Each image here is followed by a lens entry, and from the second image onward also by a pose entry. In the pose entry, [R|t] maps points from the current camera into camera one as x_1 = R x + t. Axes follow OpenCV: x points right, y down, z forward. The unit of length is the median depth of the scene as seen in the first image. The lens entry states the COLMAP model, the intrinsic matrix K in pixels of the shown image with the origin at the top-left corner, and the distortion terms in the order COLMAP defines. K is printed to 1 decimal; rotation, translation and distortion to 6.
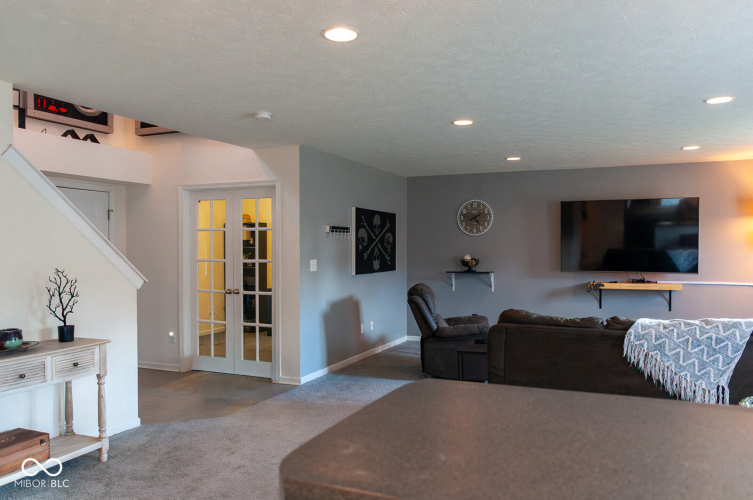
lens RADIAL K [[576.2, 0, 375.7], [0, 576.2, 250.4], [0, 0, 1]] dist [-0.002688, -0.000613]
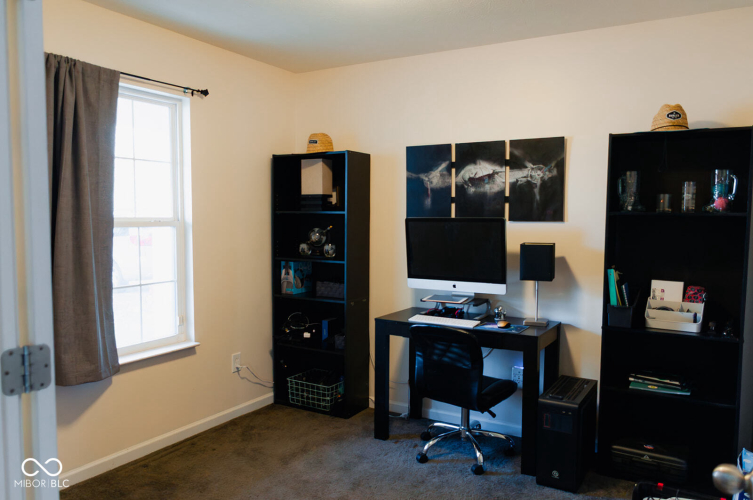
lens RADIAL K [[576.2, 0, 373.7], [0, 576.2, 252.4], [0, 0, 1]] dist [-0.002688, -0.000613]
pose [[0.992564, 0.017115, -0.120514, -0.198340], [-0.010316, 0.998331, 0.056821, -0.000189], [0.121285, -0.055155, 0.991084, 0.852606]]
